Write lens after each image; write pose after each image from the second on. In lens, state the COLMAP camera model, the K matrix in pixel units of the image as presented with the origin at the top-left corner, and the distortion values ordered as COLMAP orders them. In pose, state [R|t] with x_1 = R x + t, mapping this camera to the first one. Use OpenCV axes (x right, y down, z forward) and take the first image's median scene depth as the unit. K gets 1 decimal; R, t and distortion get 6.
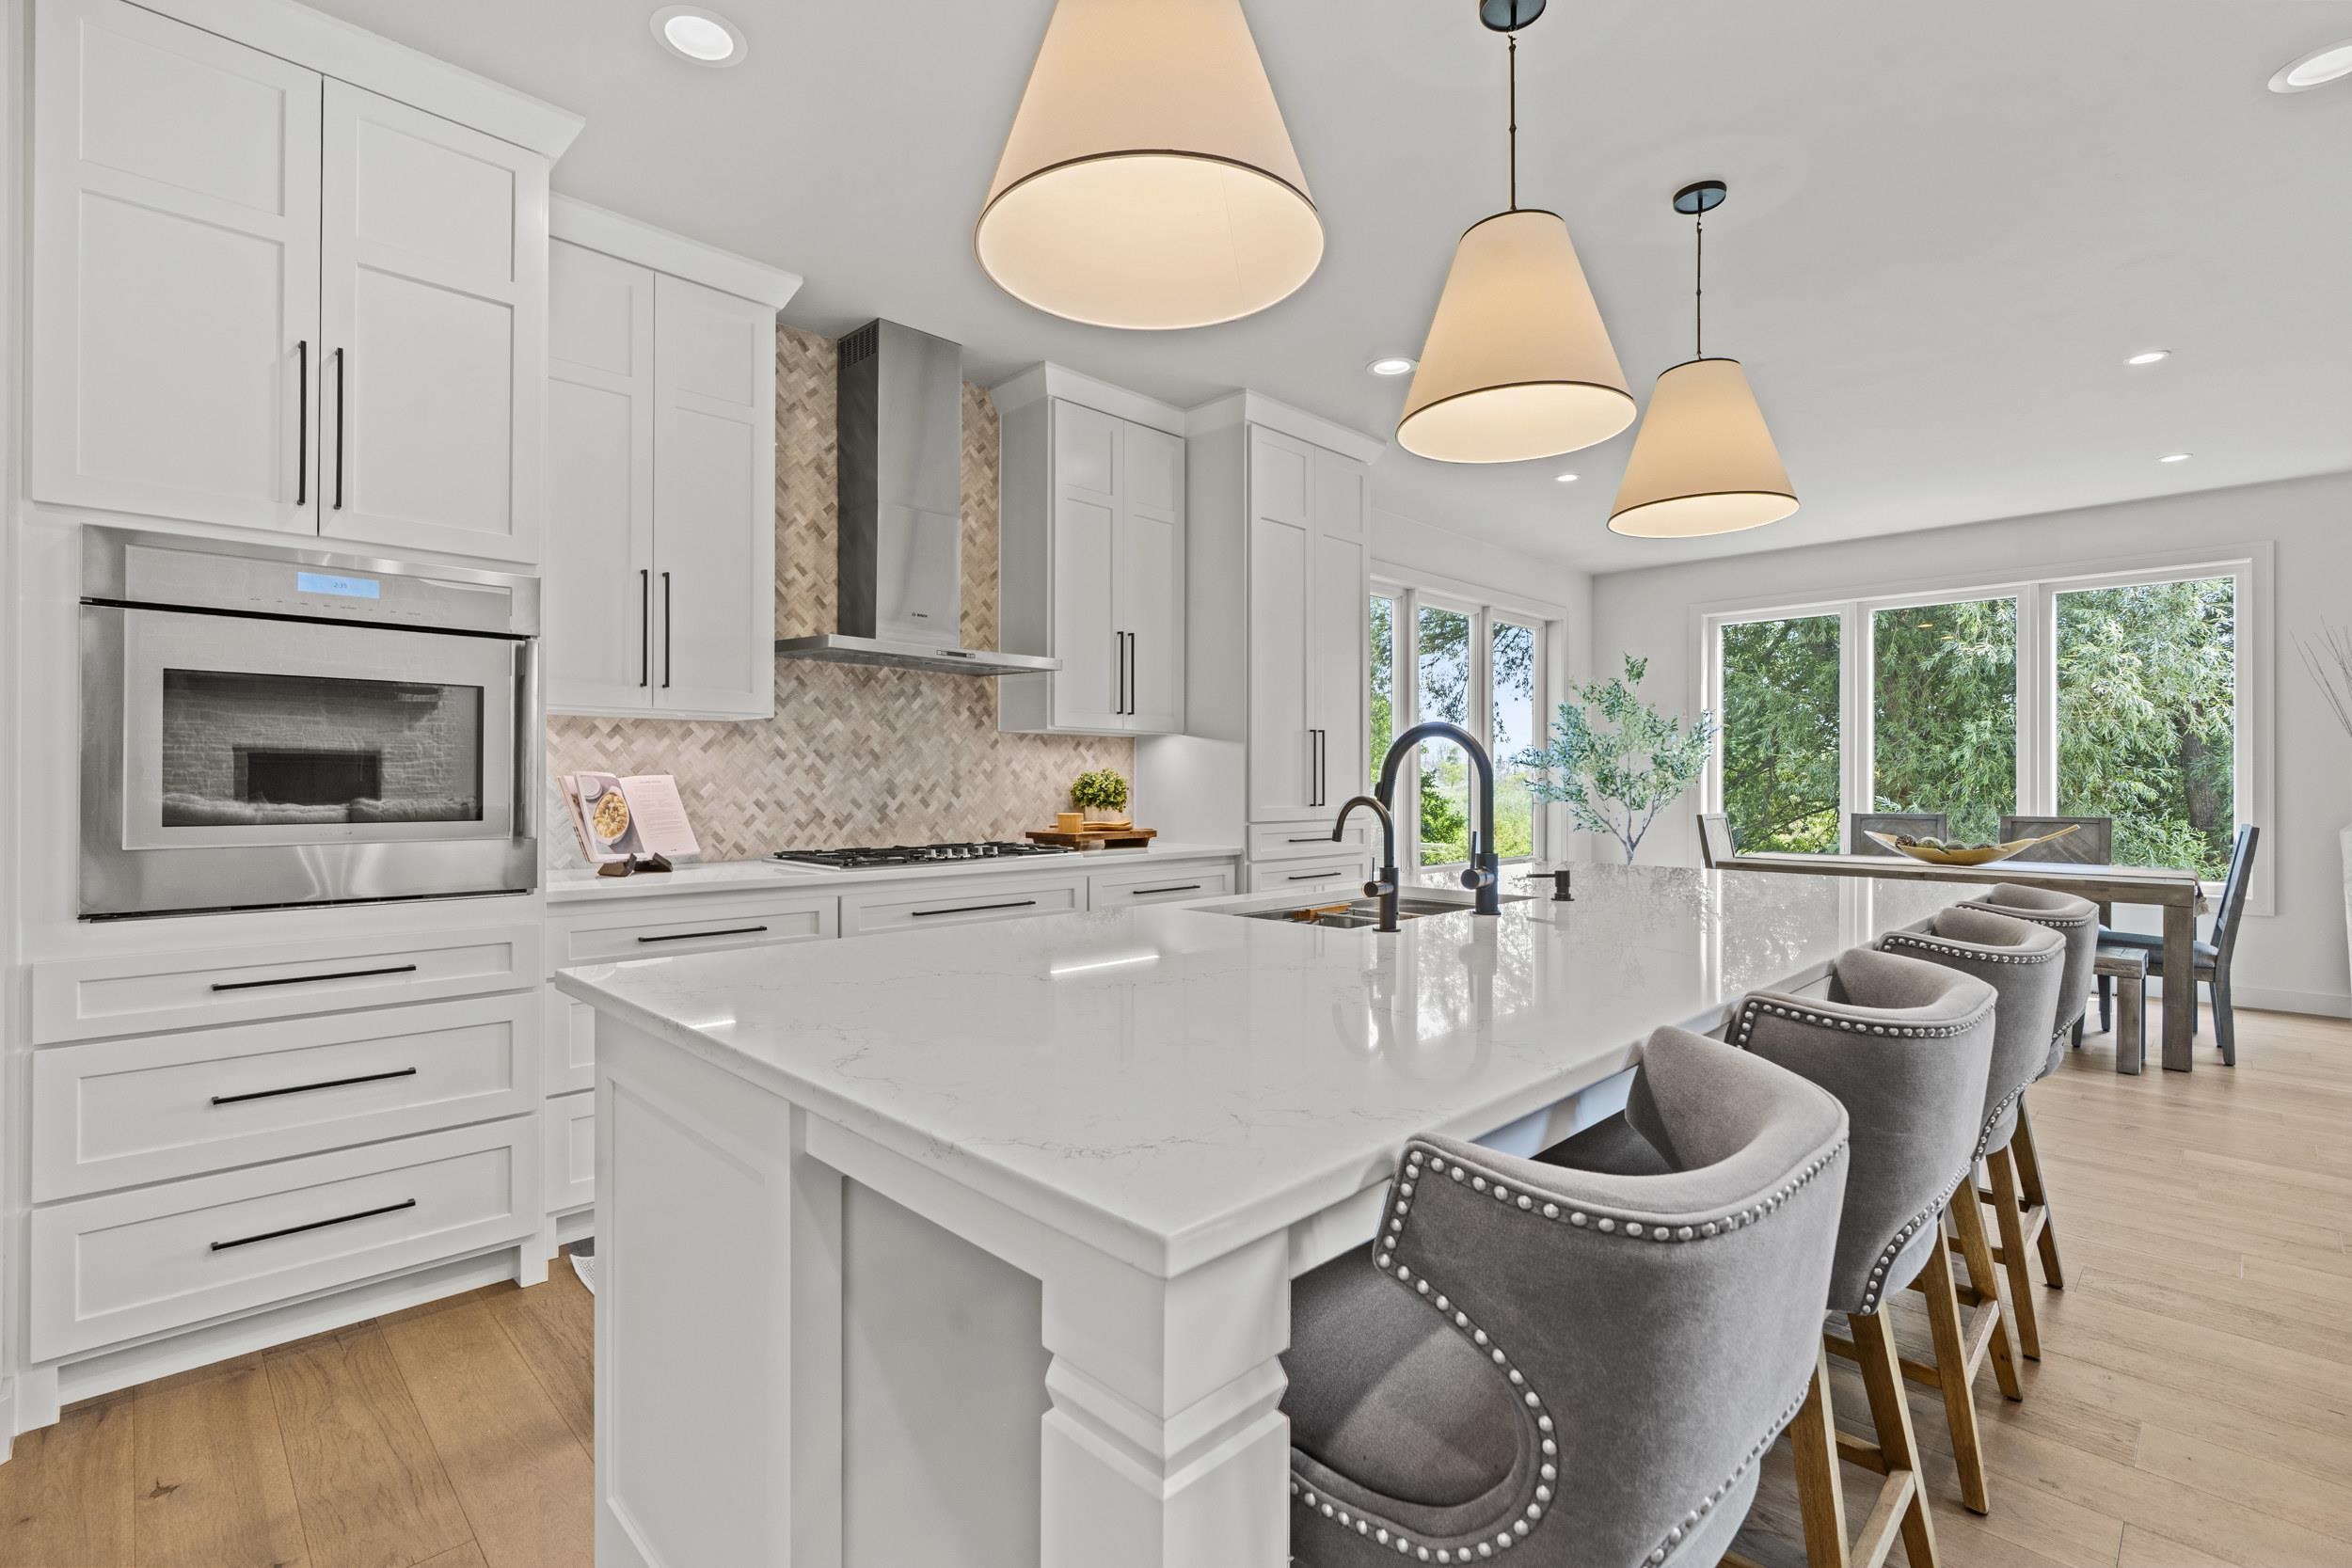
lens RADIAL K [[1071.1, 0, 1165.0], [0, 1071.1, 781.3], [0, 0, 1]] dist [-0.003505, 0.001105]
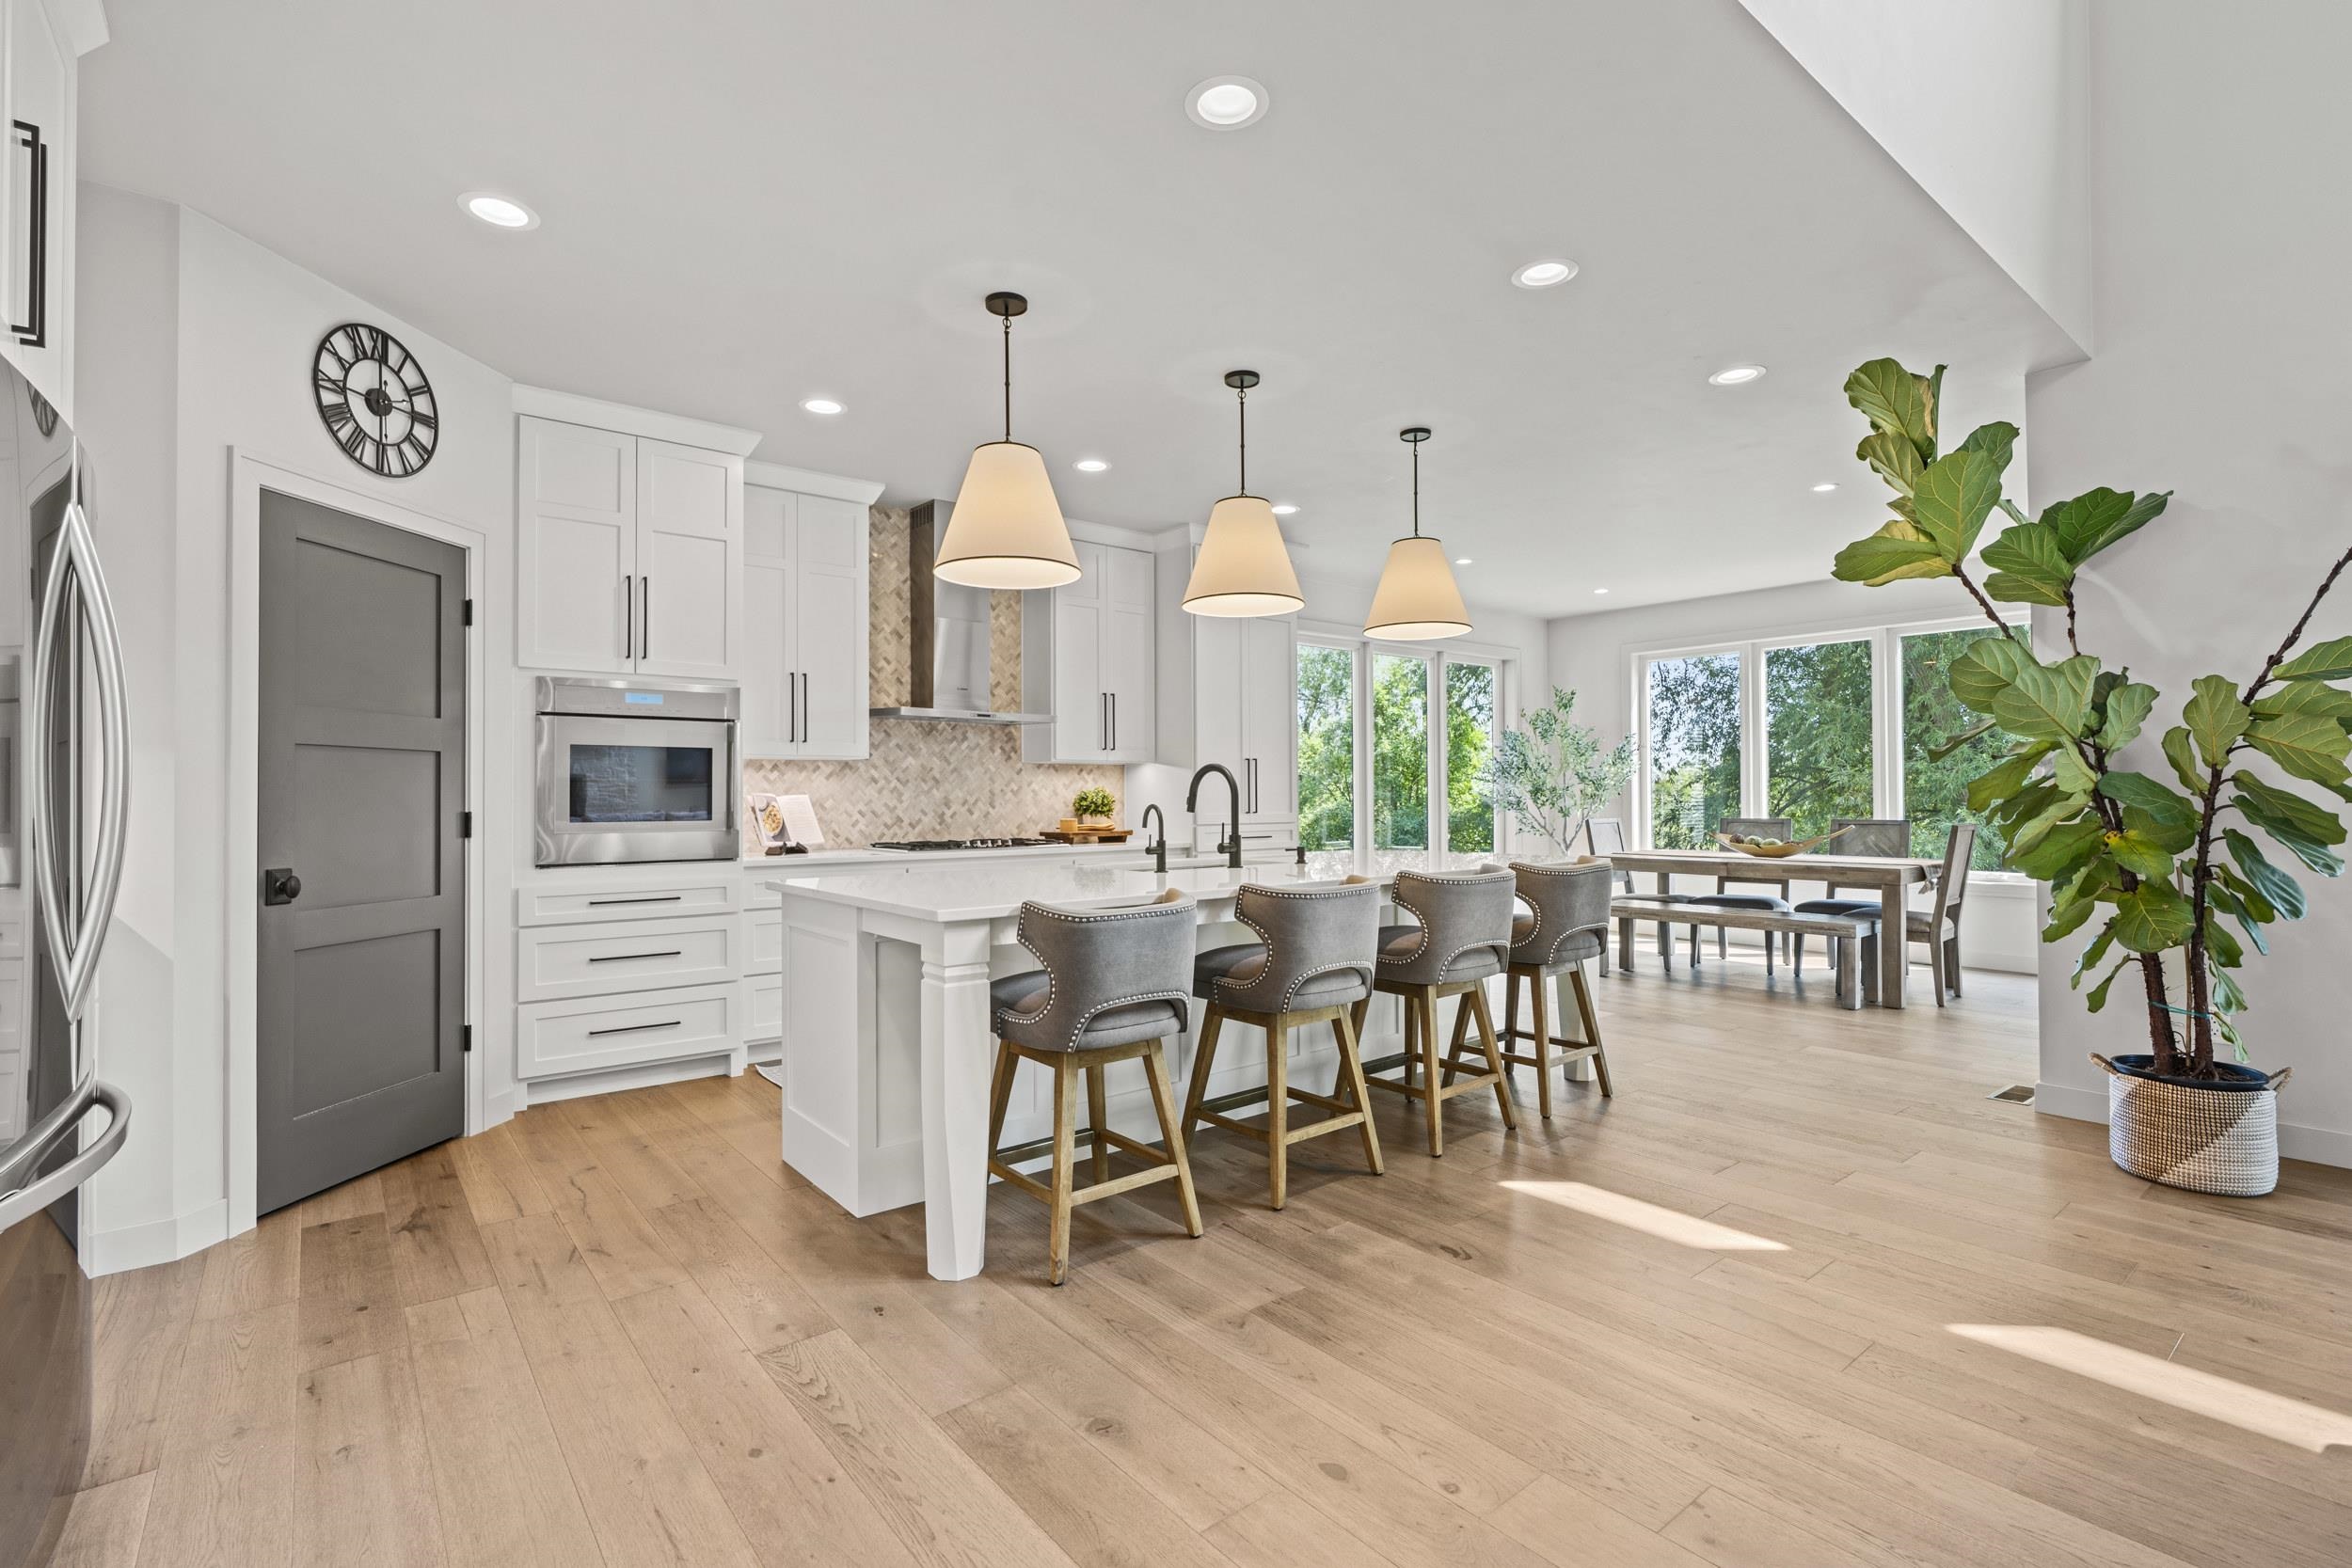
lens RADIAL K [[1071.1, 0, 1165.0], [0, 1071.1, 781.3], [0, 0, 1]] dist [-0.003505, 0.001105]
pose [[0.994801, -0.008133, -0.101509, 0.201526], [0.006856, 0.999893, -0.012925, -0.001320], [0.101603, 0.012162, 0.994751, -0.464895]]
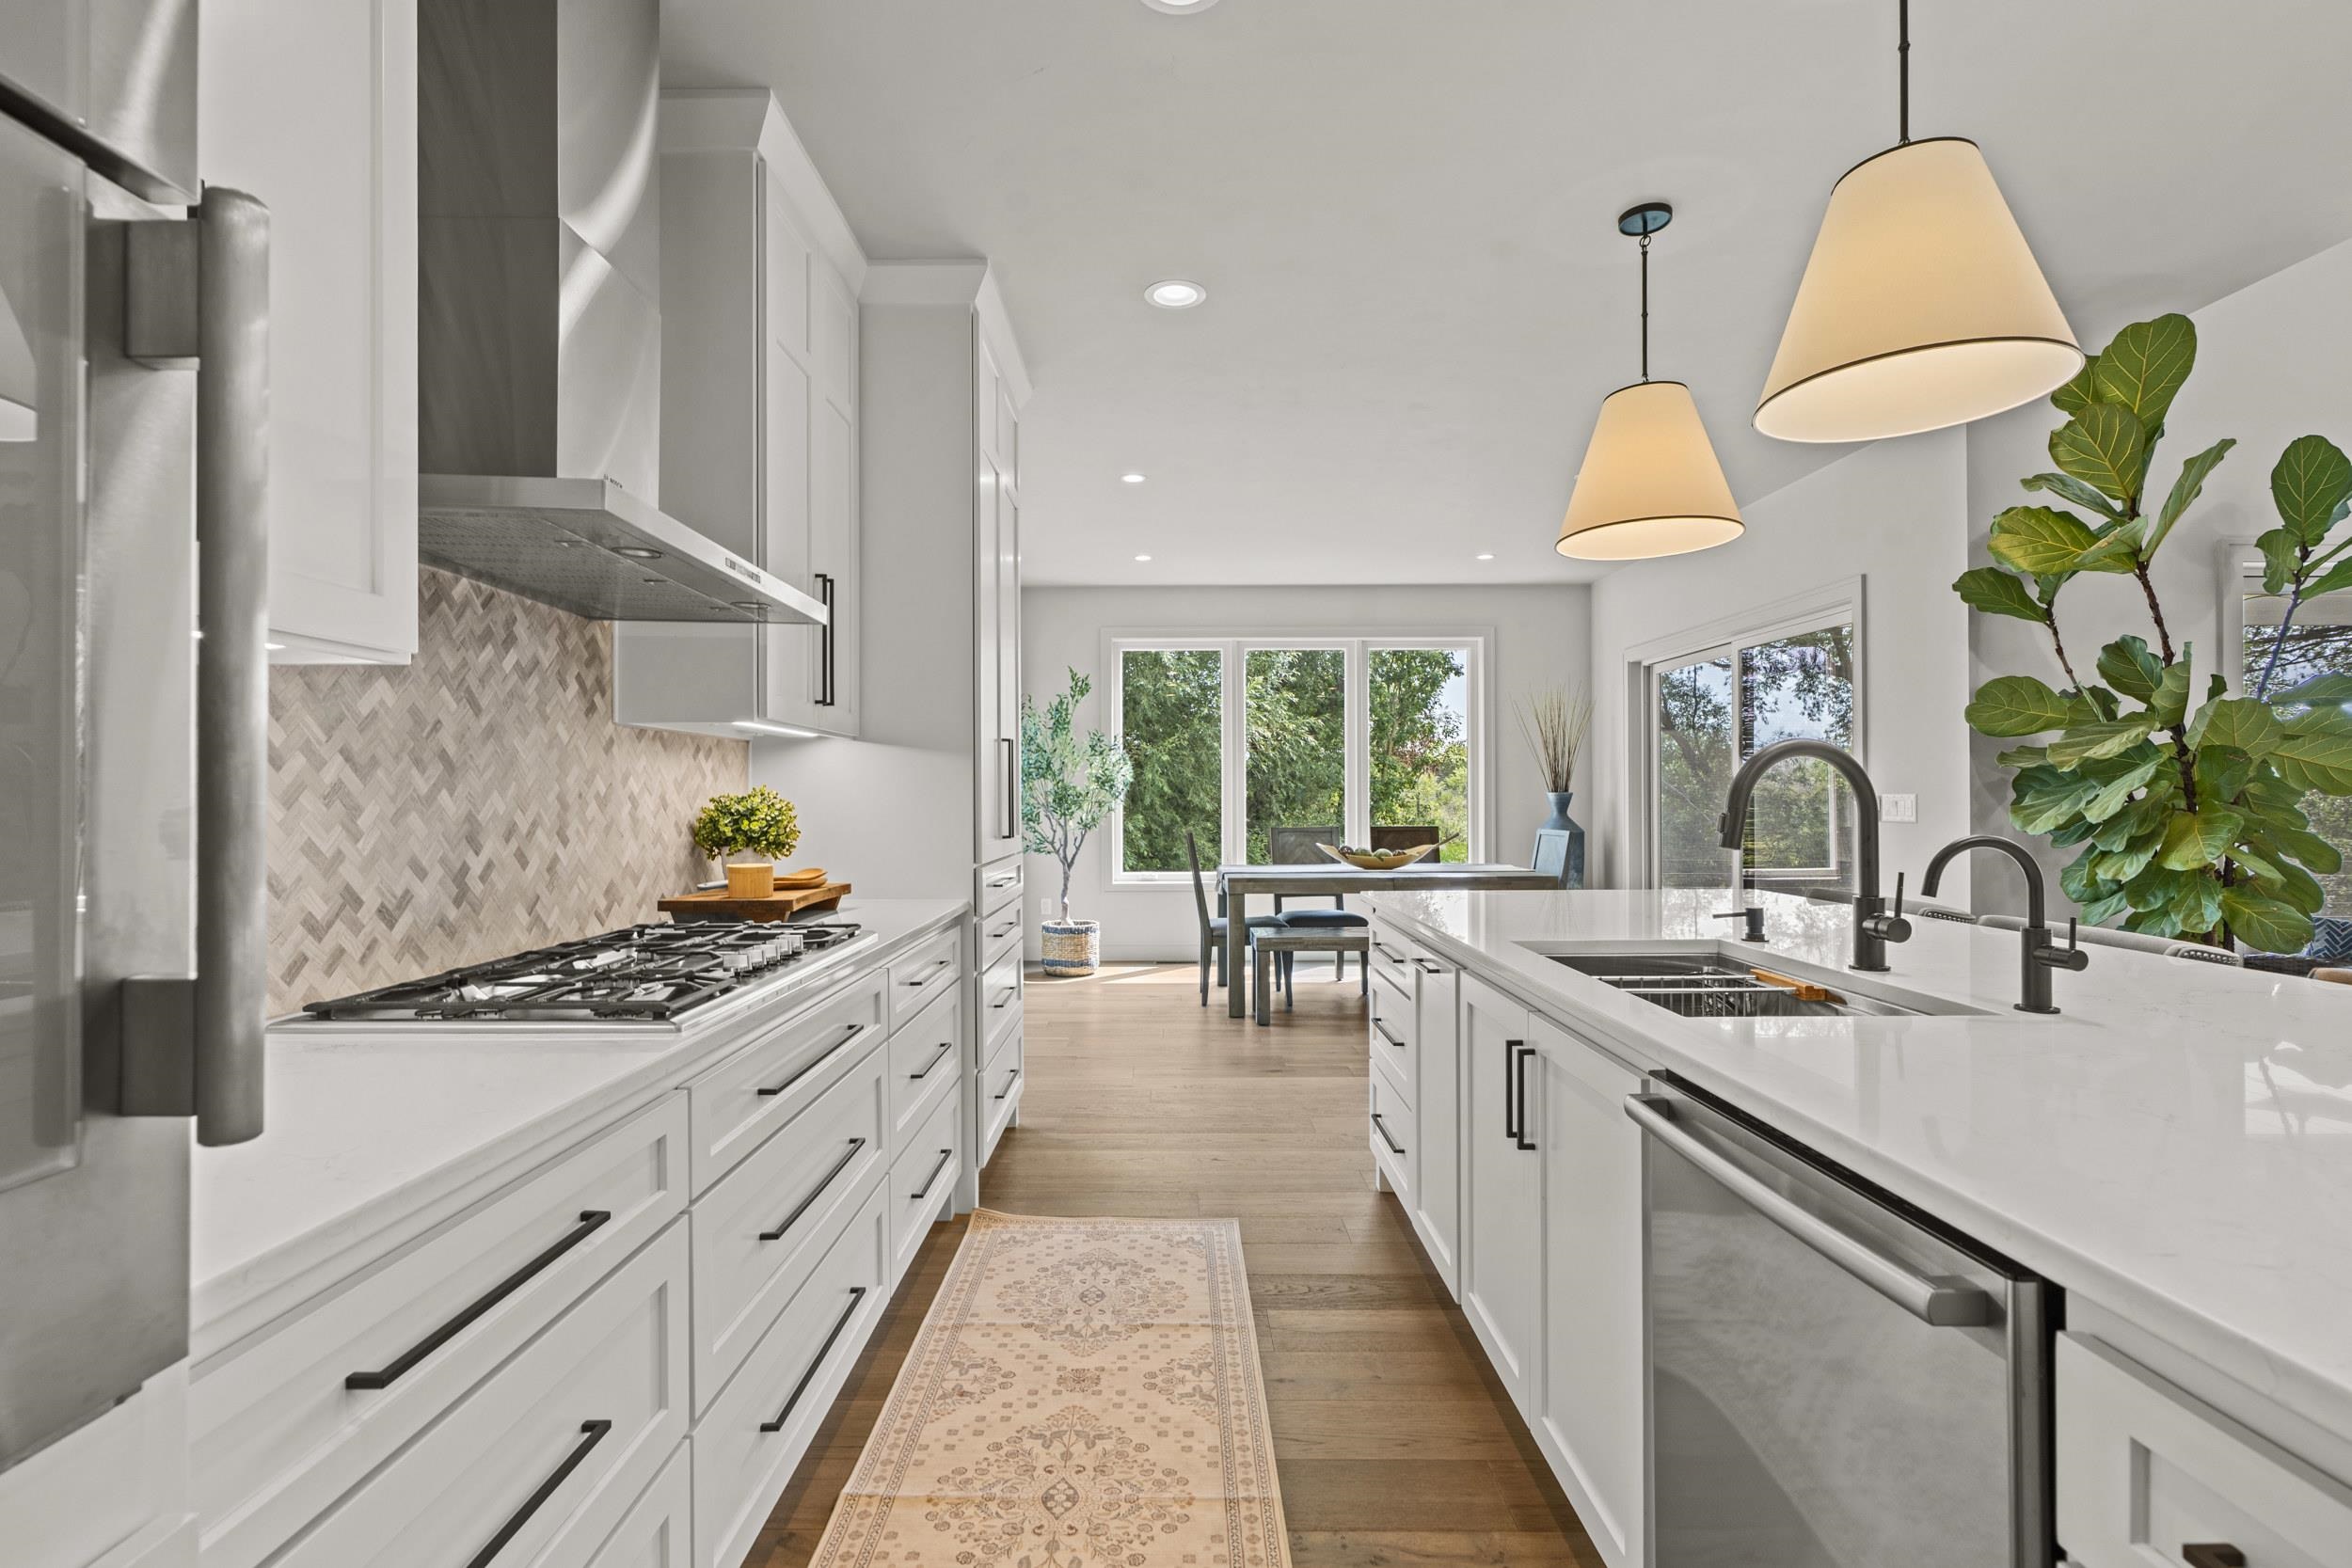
lens RADIAL K [[1075.4, 0, 1168.2], [0, 1075.4, 798.4], [0, 0, 1]] dist [-0.002621, 0.000252]
pose [[0.704032, -0.005013, 0.710150, -0.379736], [0.003892, 0.999987, 0.003201, -0.008906], [-0.710157, 0.000510, 0.704043, 0.442729]]
